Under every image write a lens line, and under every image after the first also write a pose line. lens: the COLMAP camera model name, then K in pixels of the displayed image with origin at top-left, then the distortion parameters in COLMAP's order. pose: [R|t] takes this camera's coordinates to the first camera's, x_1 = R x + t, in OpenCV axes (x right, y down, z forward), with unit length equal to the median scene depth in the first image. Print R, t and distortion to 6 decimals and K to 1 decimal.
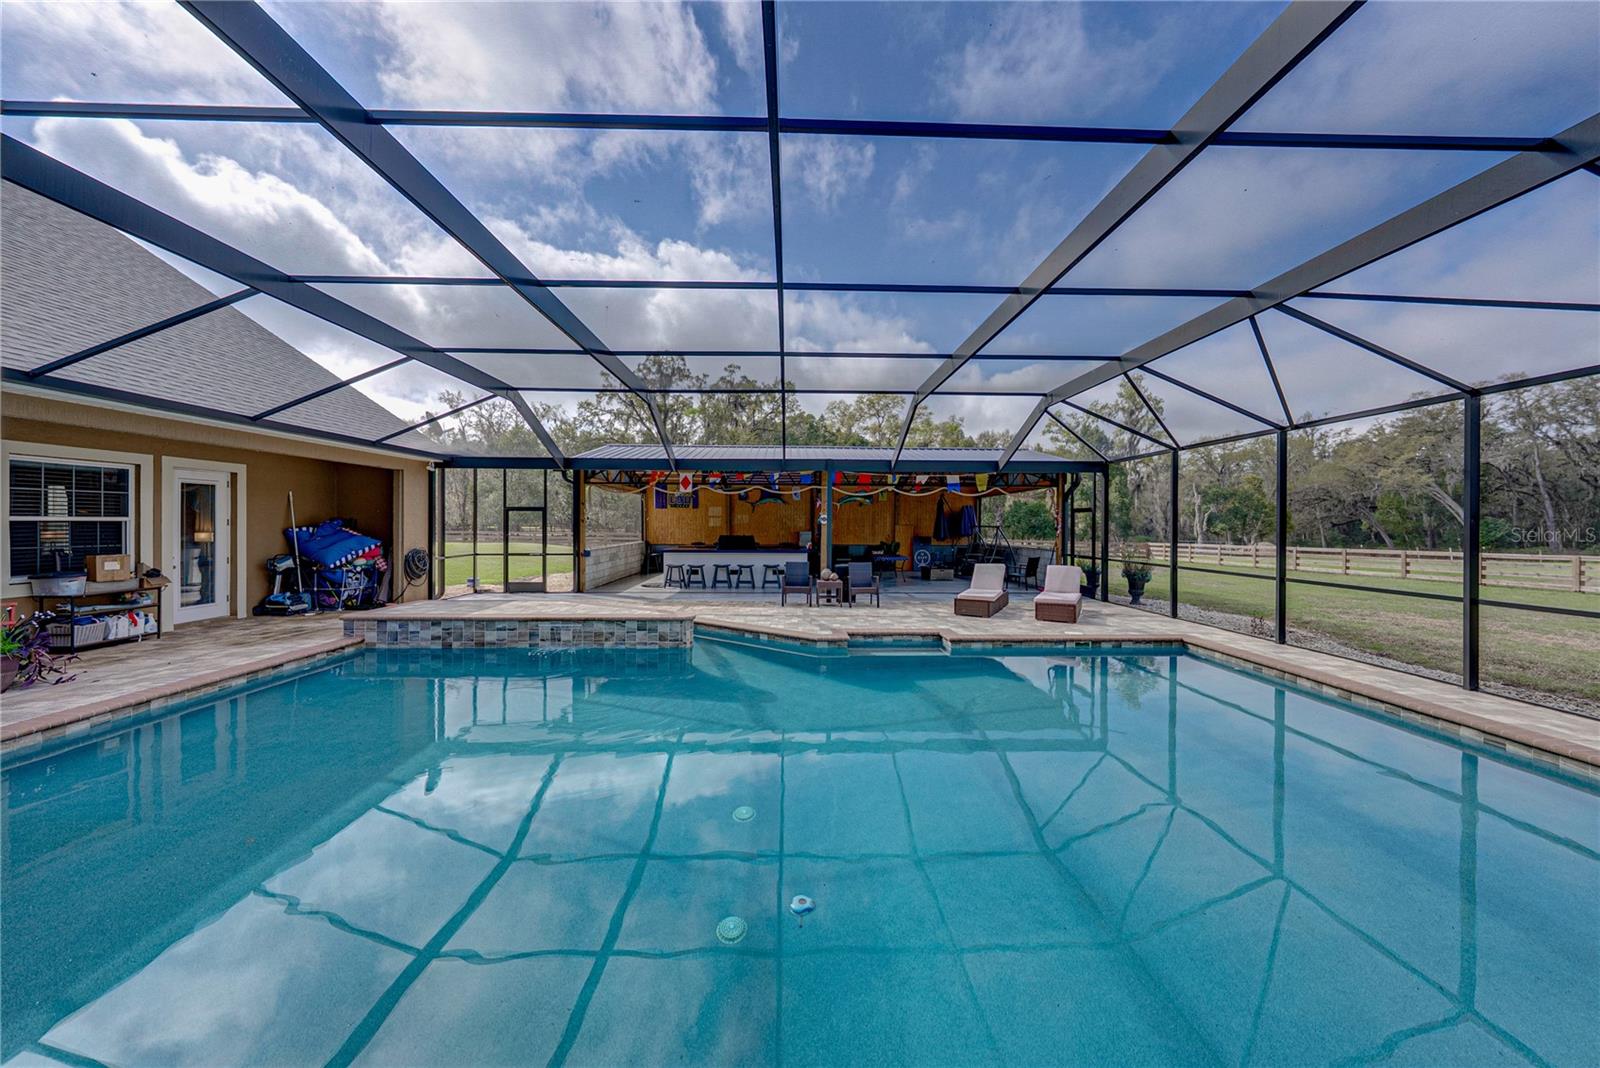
lens RADIAL K [[543.5, 0, 788.9], [0, 543.5, 531.9], [0, 0, 1]] dist [0.000381, 0.000199]
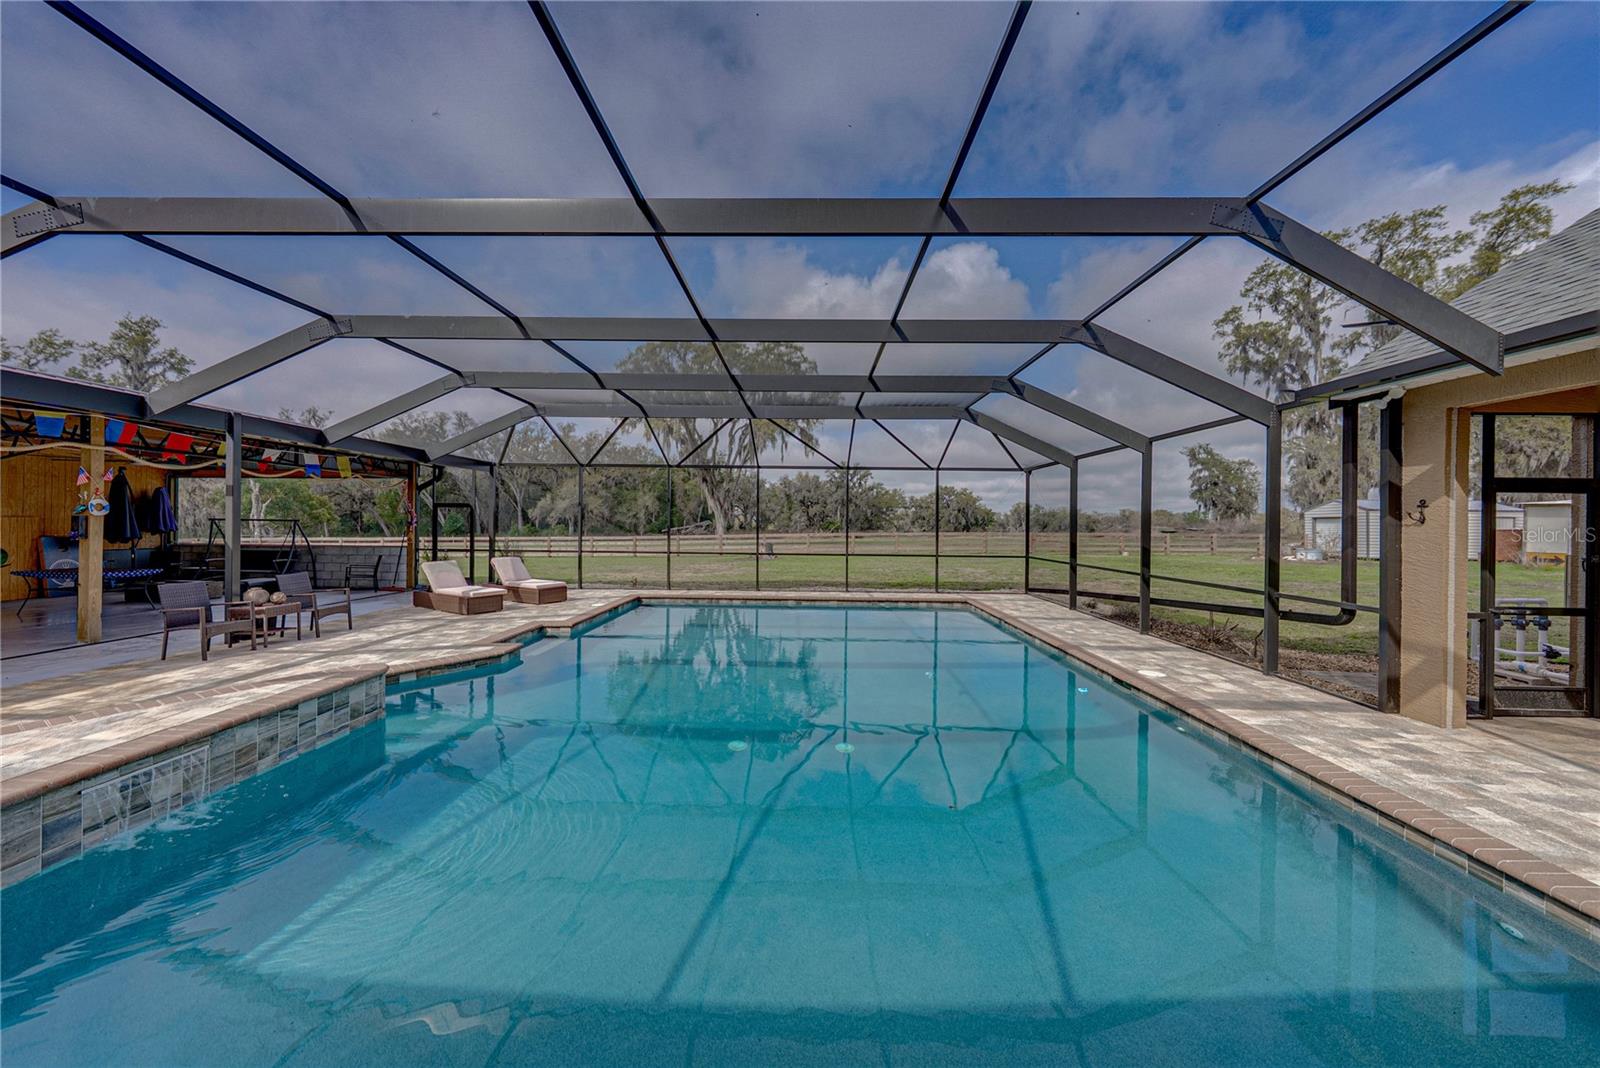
lens RADIAL K [[555.9, 0, 801.0], [0, 555.9, 525.6], [0, 0, 1]] dist [-0.003535, 0.000037]
pose [[0.029724, -0.008283, 0.999524, -0.464275], [0.004128, 0.999958, 0.008164, -0.006351], [-0.999550, 0.003884, 0.029757, 0.282803]]
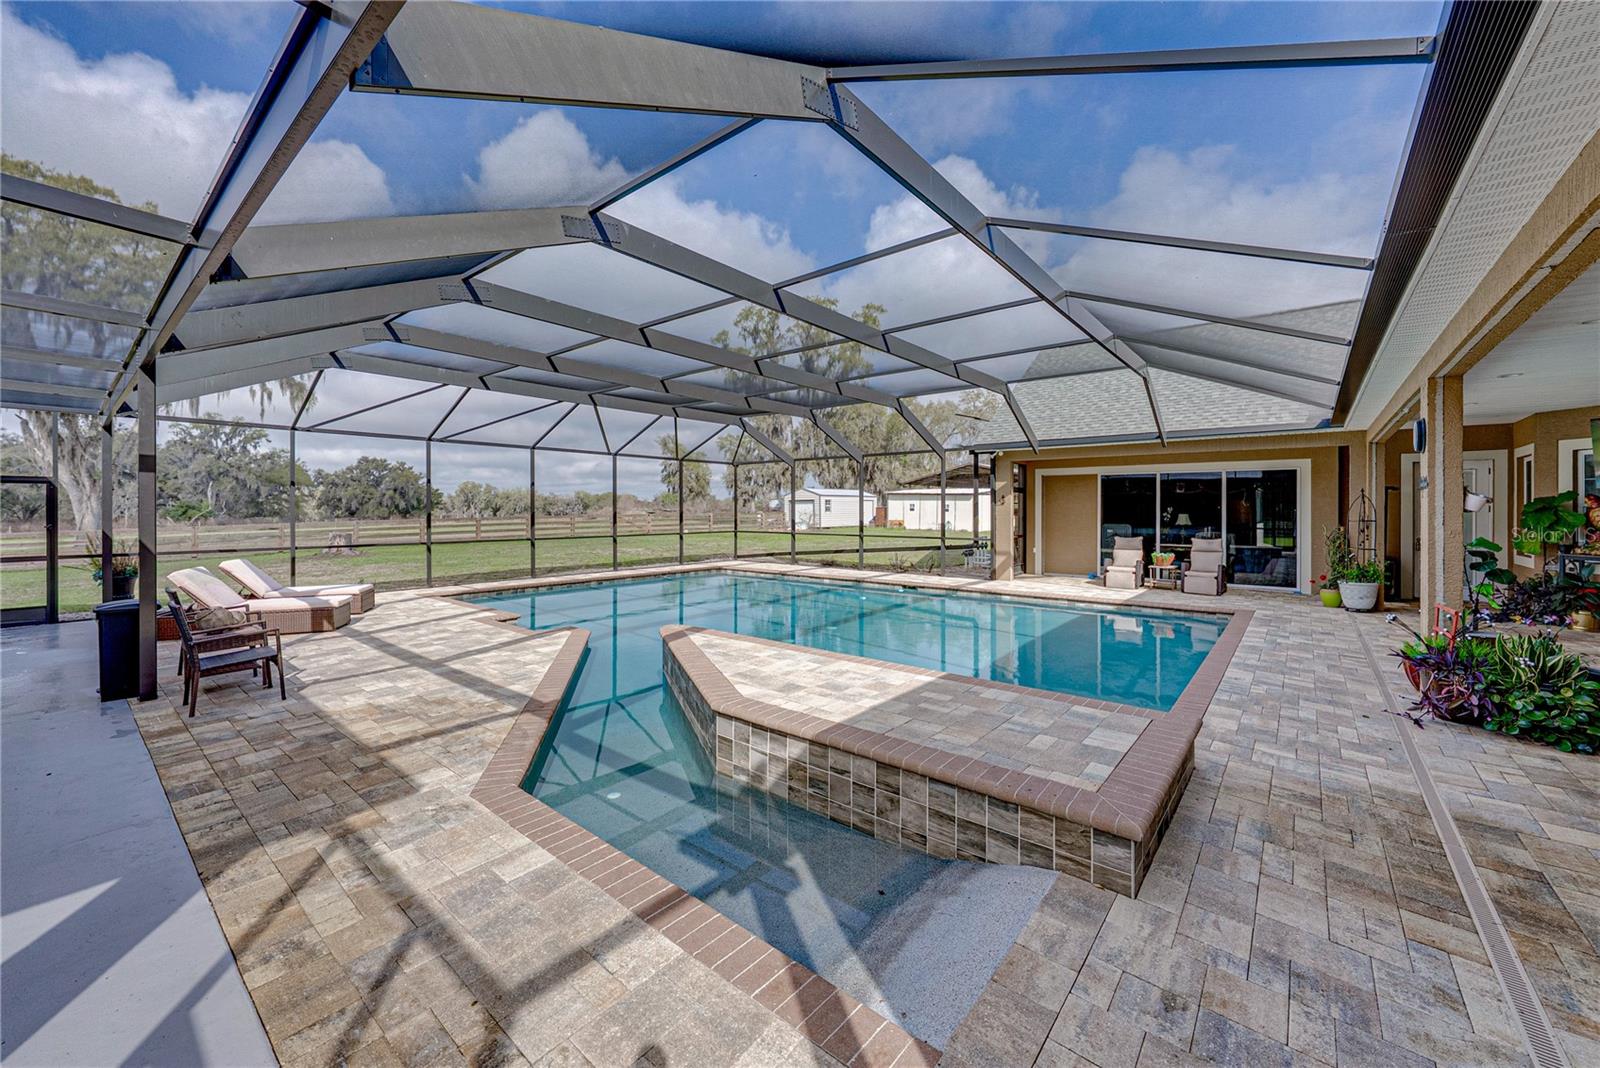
lens RADIAL K [[619.2, 0, 812.5], [0, 619.2, 506.0], [0, 0, 1]] dist [-0.000030, 0.000071]
pose [[-0.770079, -0.001625, 0.637946, -0.513142], [0.006640, 0.999922, 0.010562, -0.013205], [-0.637914, 0.012369, -0.770008, 0.893919]]
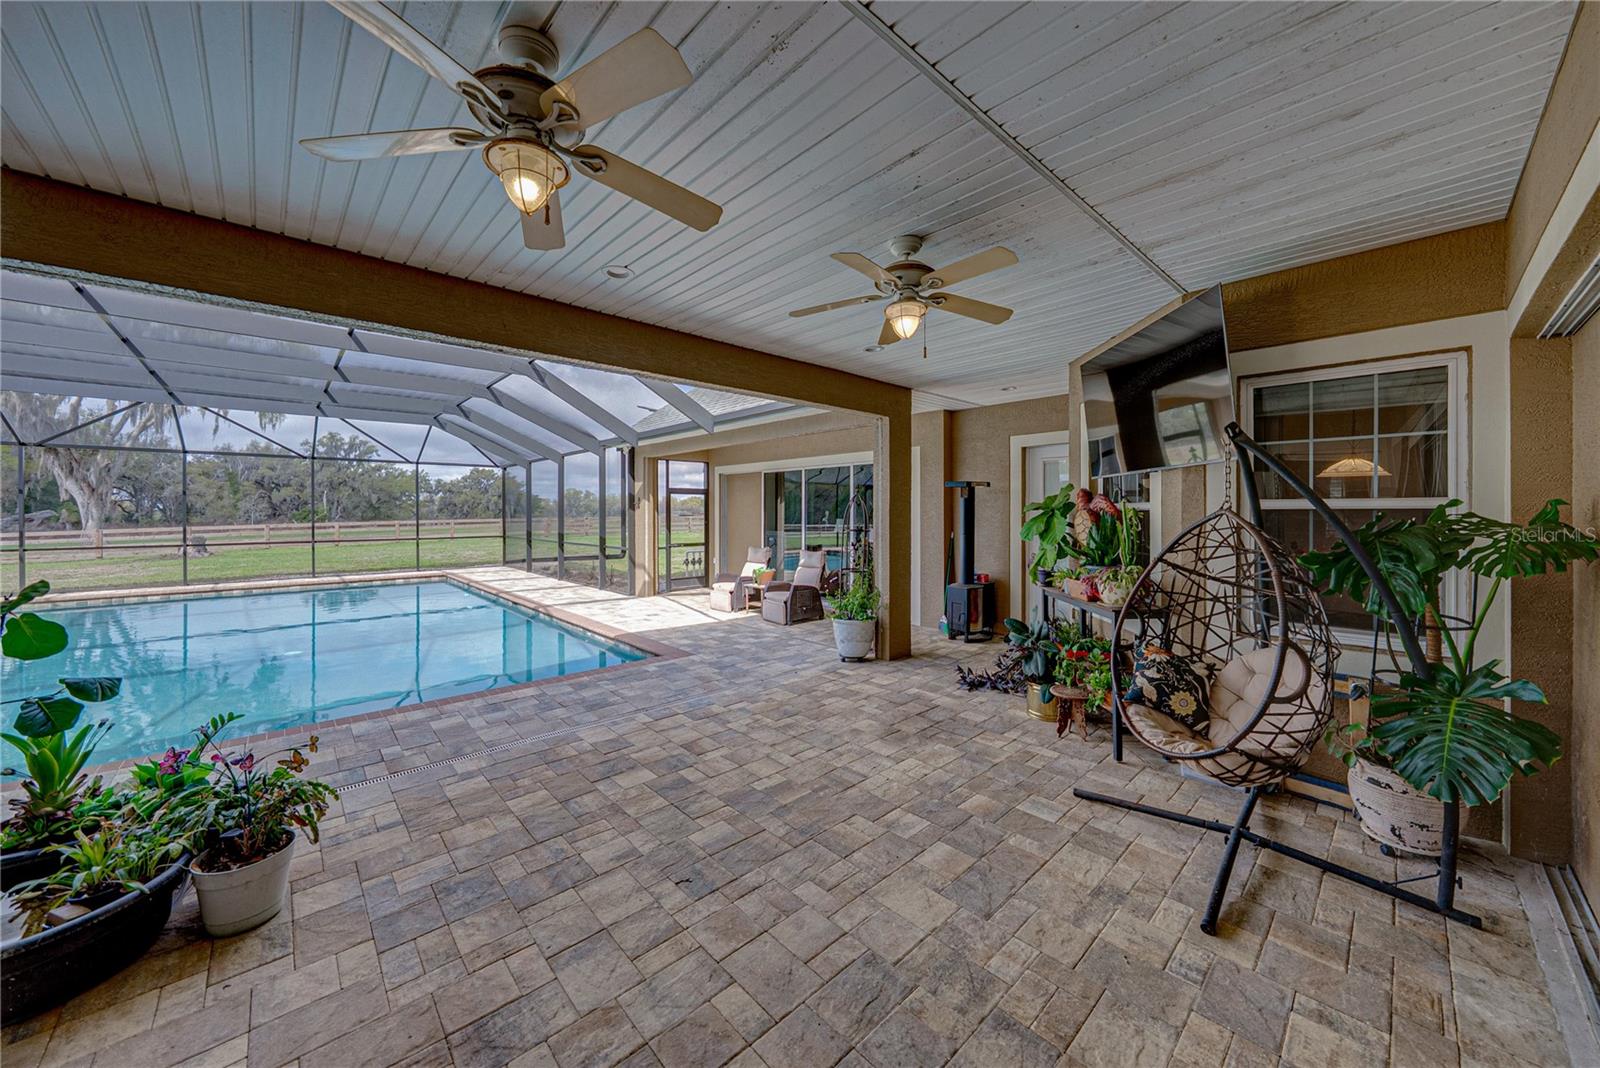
lens RADIAL K [[574.8, 0, 814.8], [0, 574.8, 507.6], [0, 0, 1]] dist [-0.002017, -0.000081]
pose [[-0.674744, 0.002224, 0.738048, -0.867171], [0.010875, 0.999917, 0.006929, -0.005602], [-0.737971, 0.012701, -0.674713, 0.260183]]
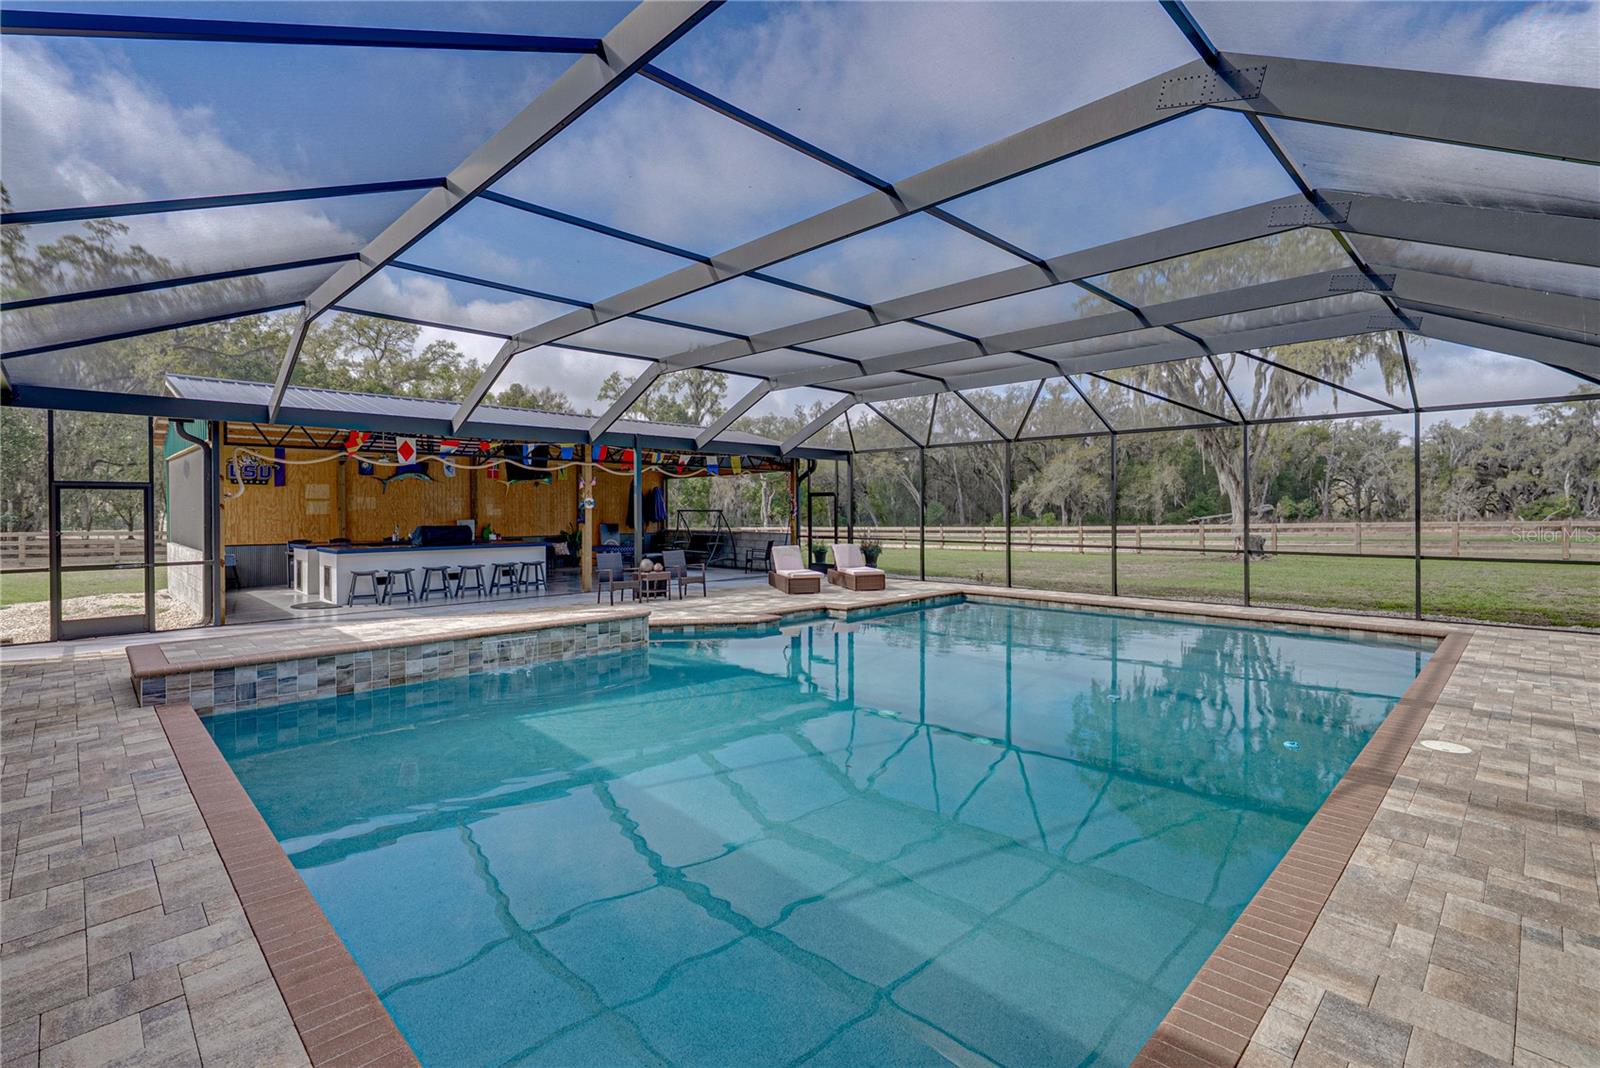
lens RADIAL K [[740.2, 0, 790.1], [0, 740.2, 507.8], [0, 0, 1]] dist [-0.003172, 0.000066]
pose [[0.726632, -0.005966, 0.687001, -0.485794], [0.016933, 0.999814, -0.009227, -0.000350], [-0.686818, 0.018337, 0.726598, -0.029328]]
